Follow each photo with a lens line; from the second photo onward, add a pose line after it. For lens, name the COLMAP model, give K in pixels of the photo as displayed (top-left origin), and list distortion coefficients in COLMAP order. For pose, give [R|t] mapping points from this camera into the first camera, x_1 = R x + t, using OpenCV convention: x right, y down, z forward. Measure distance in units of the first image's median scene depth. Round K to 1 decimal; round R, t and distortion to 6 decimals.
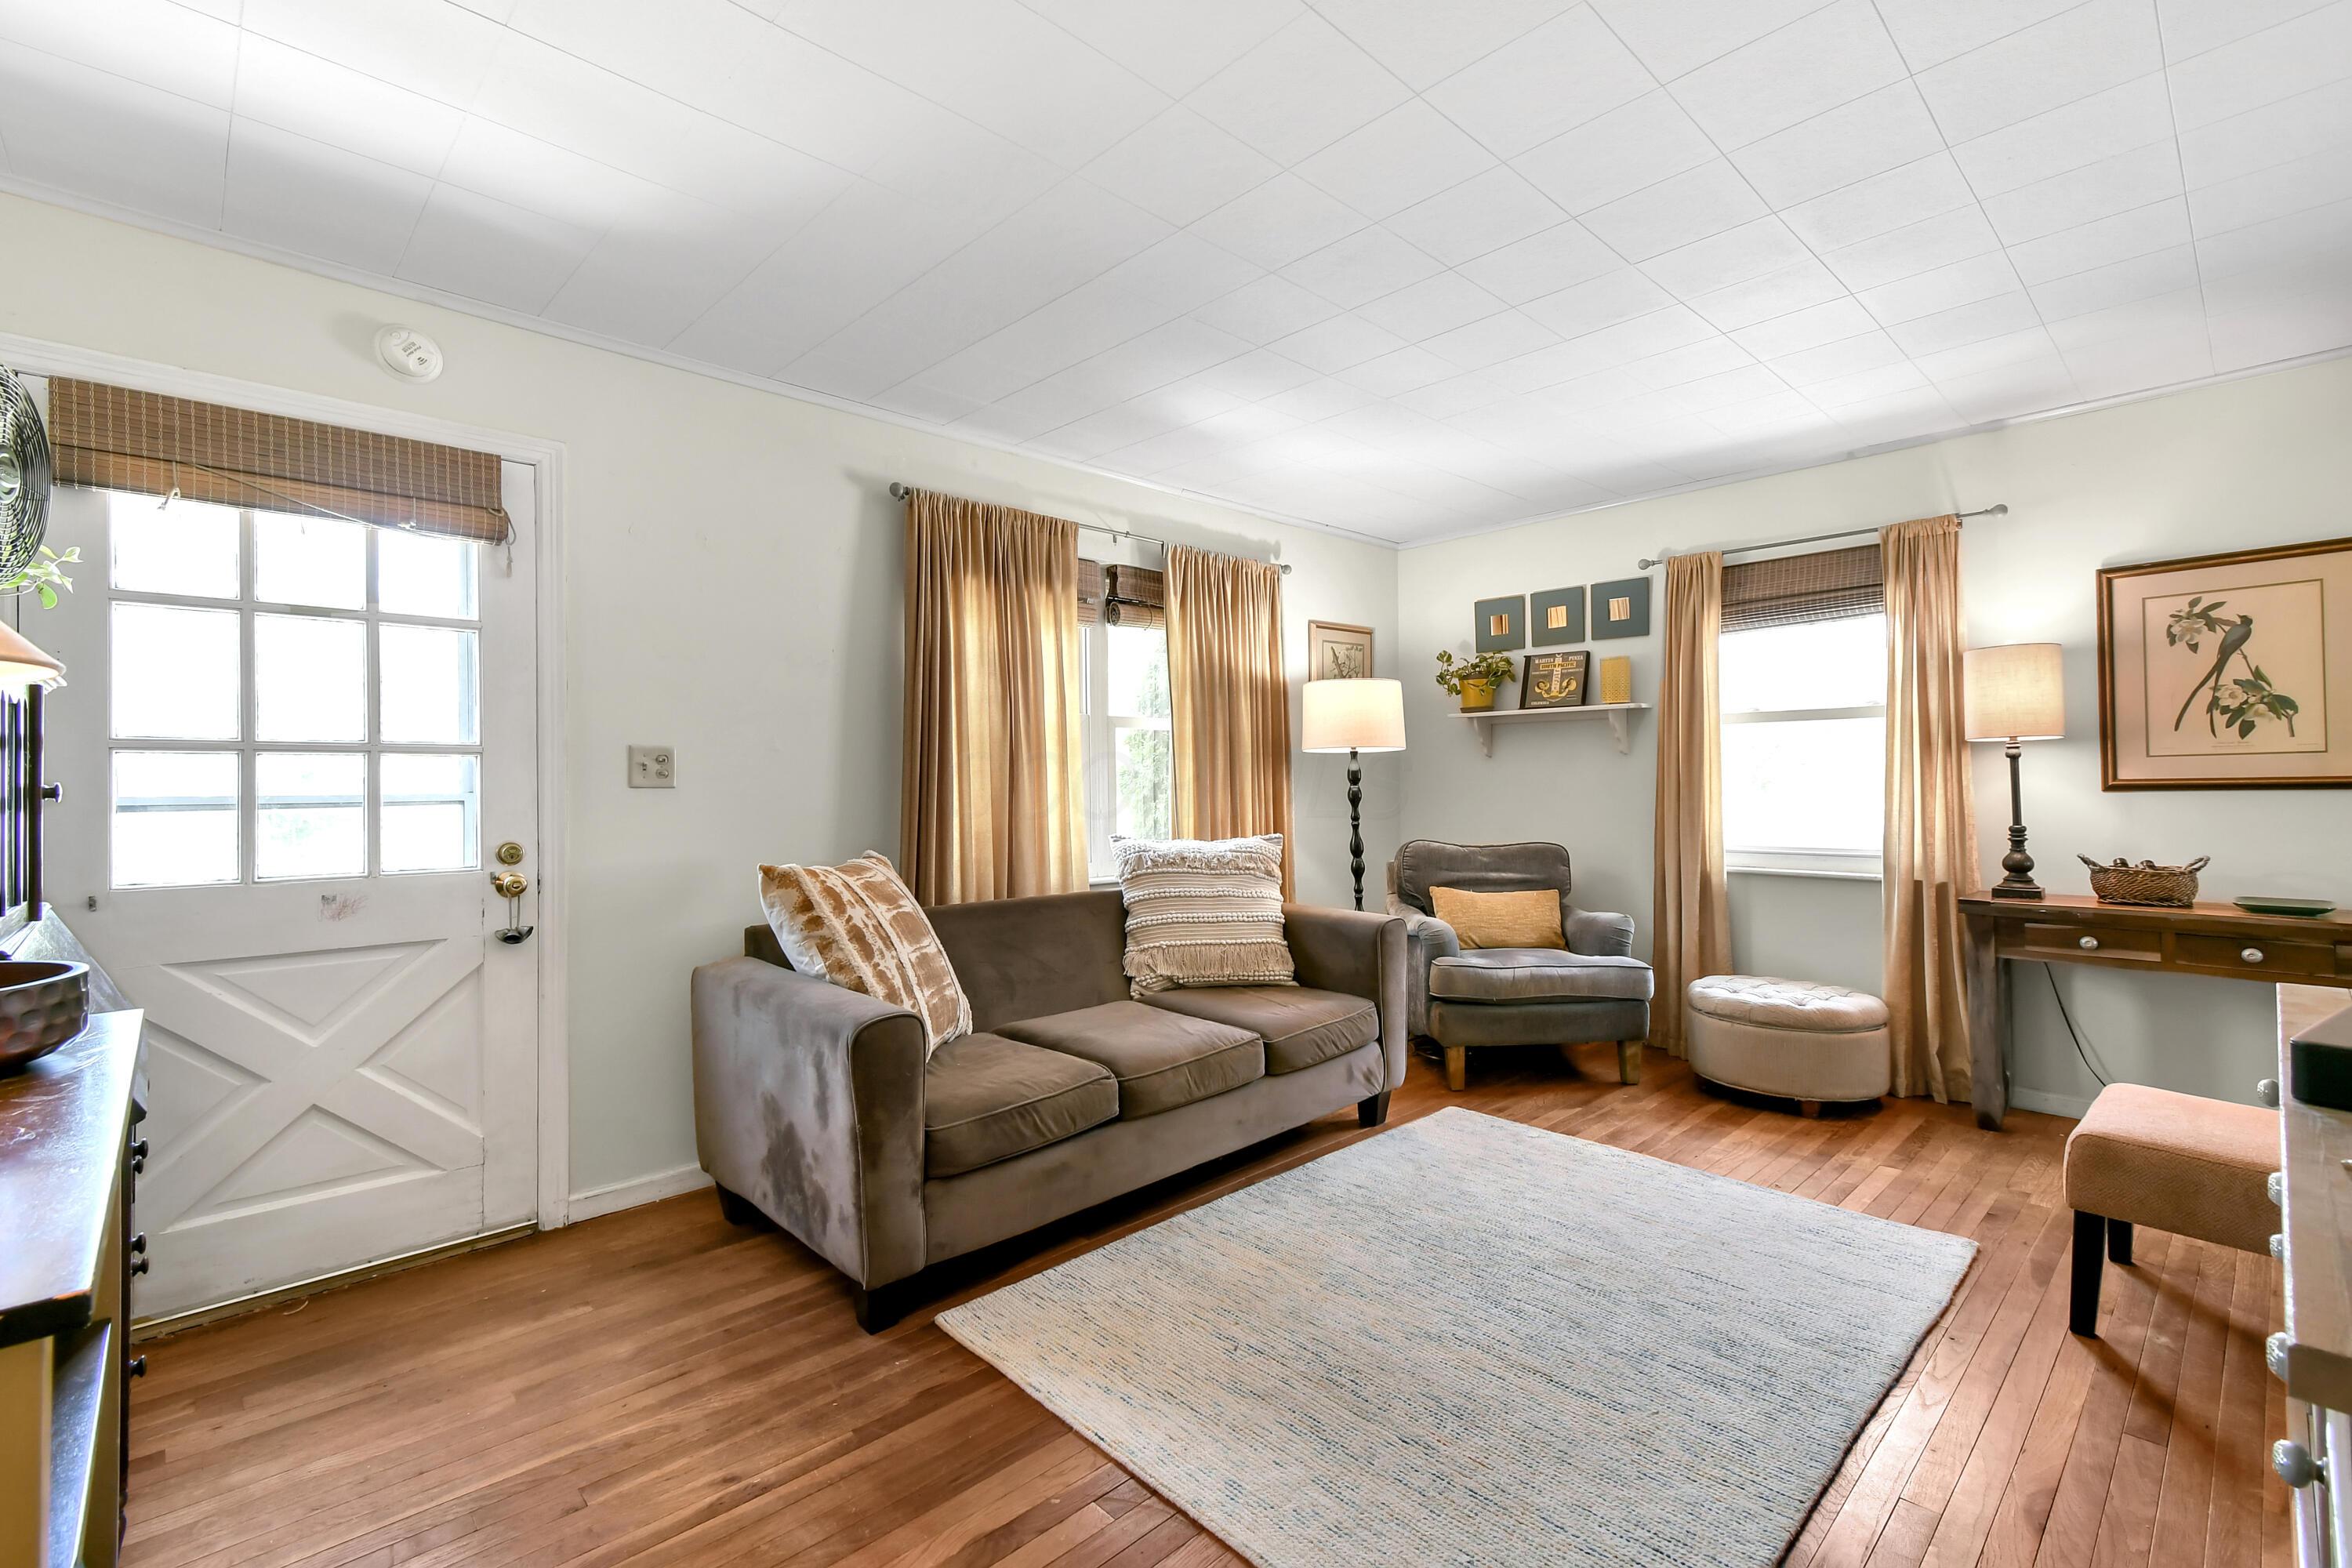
lens RADIAL K [[1040.3, 0, 1176.5], [0, 1040.3, 778.1], [0, 0, 1]] dist [0.014266, -0.000678]
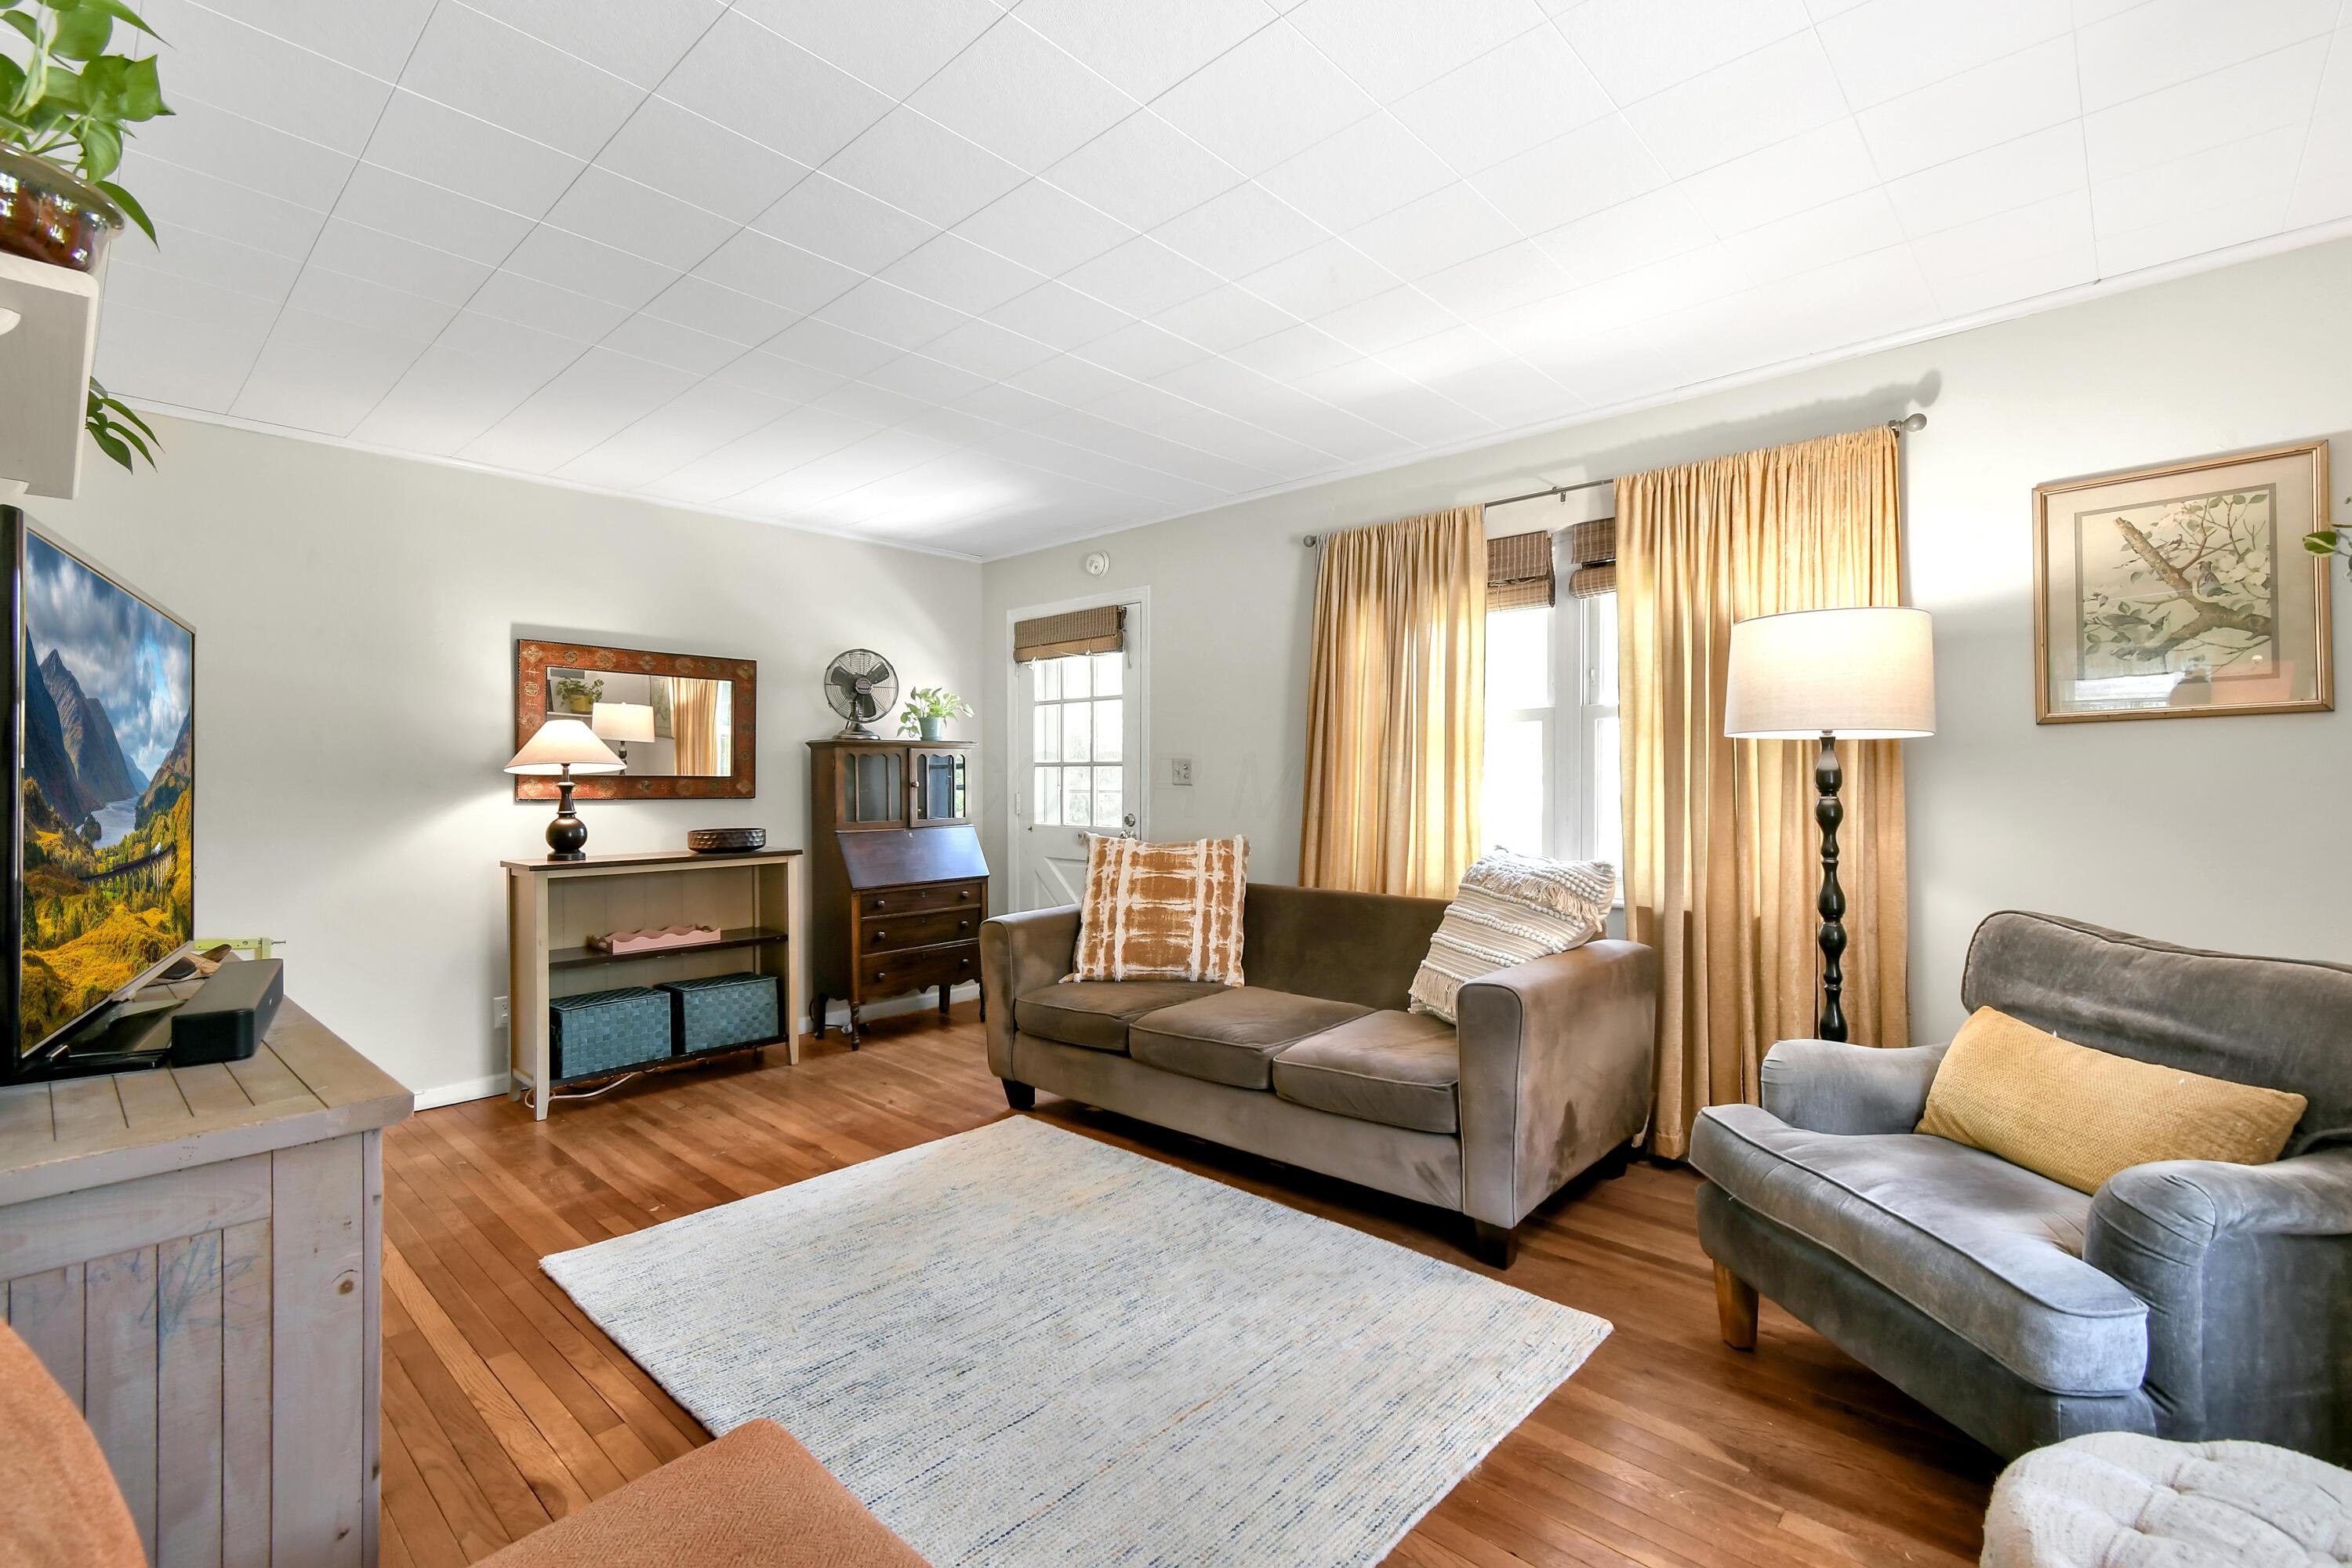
lens RADIAL K [[1040.3, 0, 1175.3], [0, 1040.3, 780.6], [0, 0, 1]] dist [0.014266, -0.000678]
pose [[0.058231, 0.010374, -0.998249, 1.074693], [0.005733, 0.999926, 0.010726, -0.014537], [0.998287, -0.006348, 0.058168, 0.887770]]
